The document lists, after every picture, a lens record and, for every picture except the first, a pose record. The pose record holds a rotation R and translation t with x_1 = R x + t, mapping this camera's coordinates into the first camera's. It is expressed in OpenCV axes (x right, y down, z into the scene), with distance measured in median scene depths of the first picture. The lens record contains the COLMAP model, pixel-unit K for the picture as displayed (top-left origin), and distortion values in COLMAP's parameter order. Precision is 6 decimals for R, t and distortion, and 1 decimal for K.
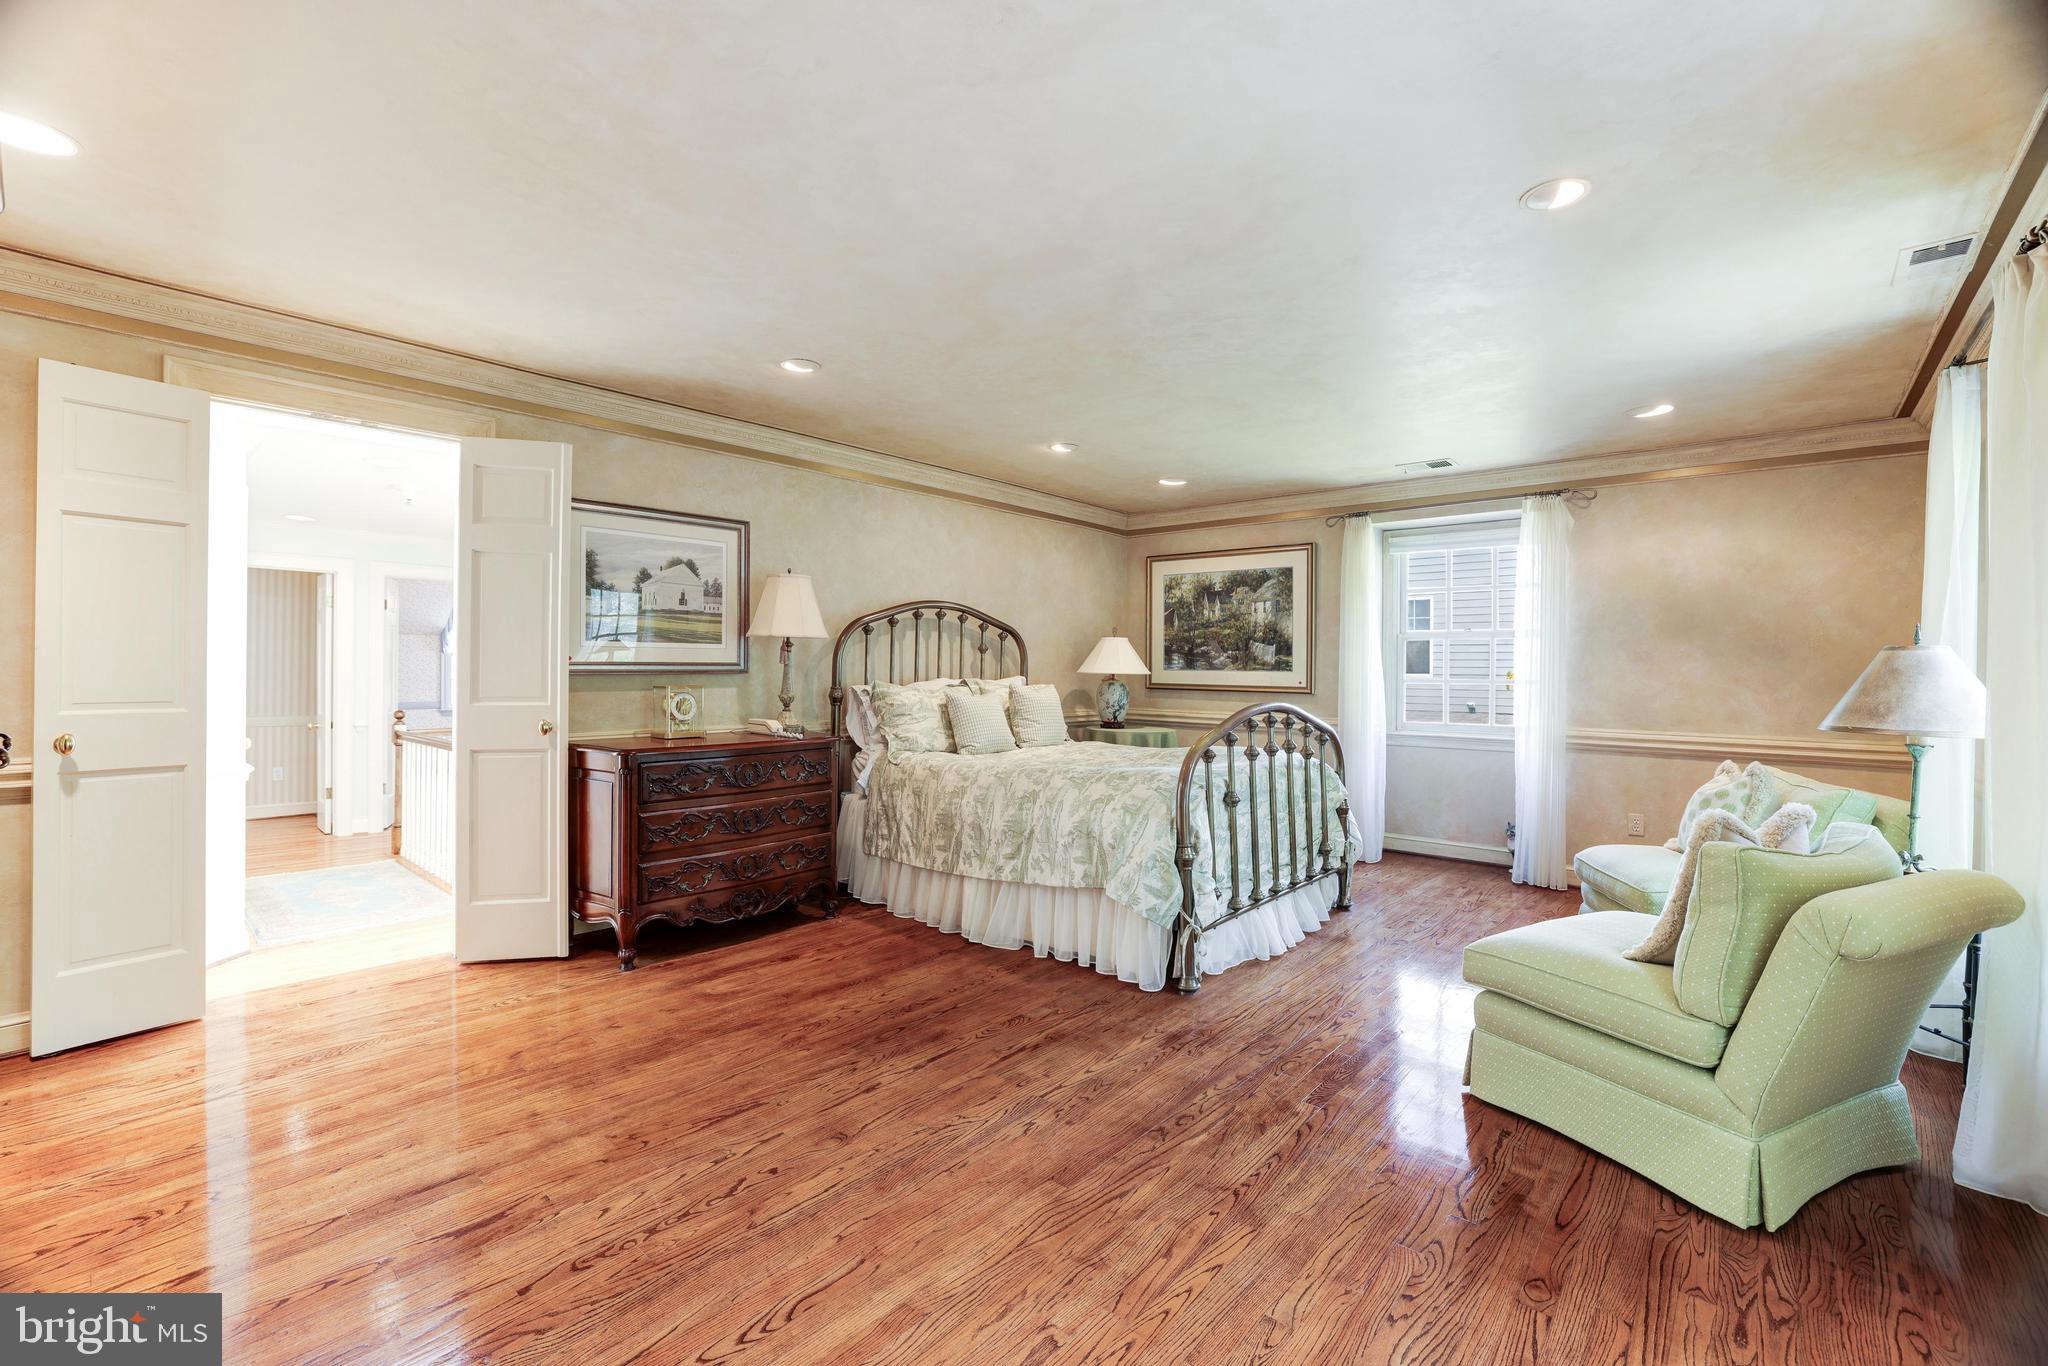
lens RADIAL K [[877.3, 0, 1024.9], [0, 877.3, 667.7], [0, 0, 1]] dist [-0.047902, 0.016960]
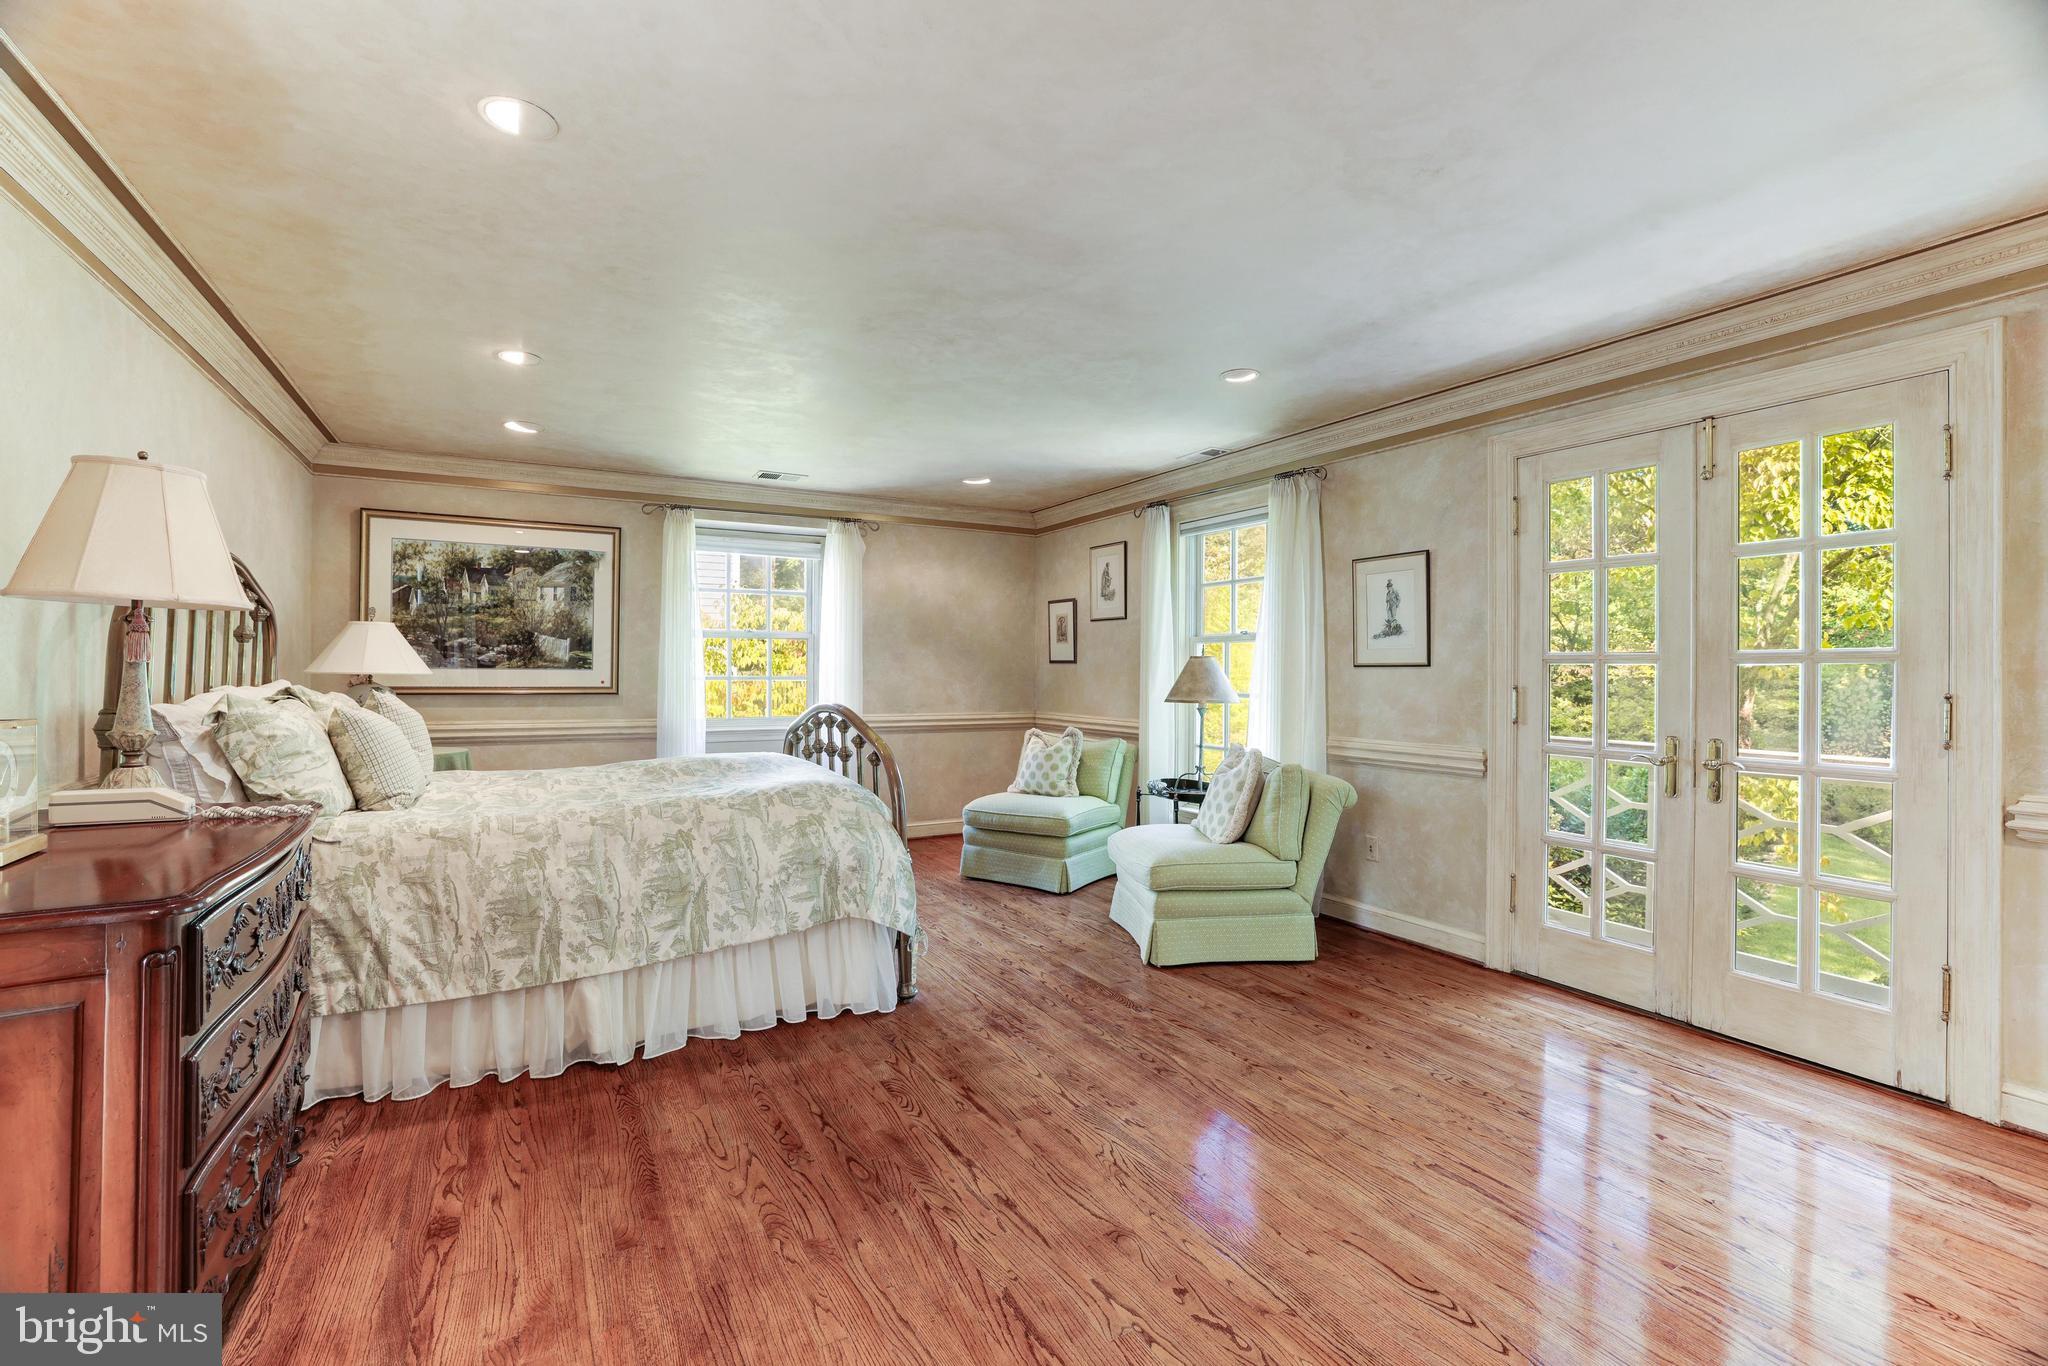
lens RADIAL K [[877.3, 0, 1024.9], [0, 877.3, 667.7], [0, 0, 1]] dist [-0.047902, 0.016960]
pose [[0.331571, -0.003914, 0.943422, -0.603687], [-0.002593, 0.999984, 0.005060, -0.005193], [-0.943427, -0.004123, 0.331556, 0.477409]]
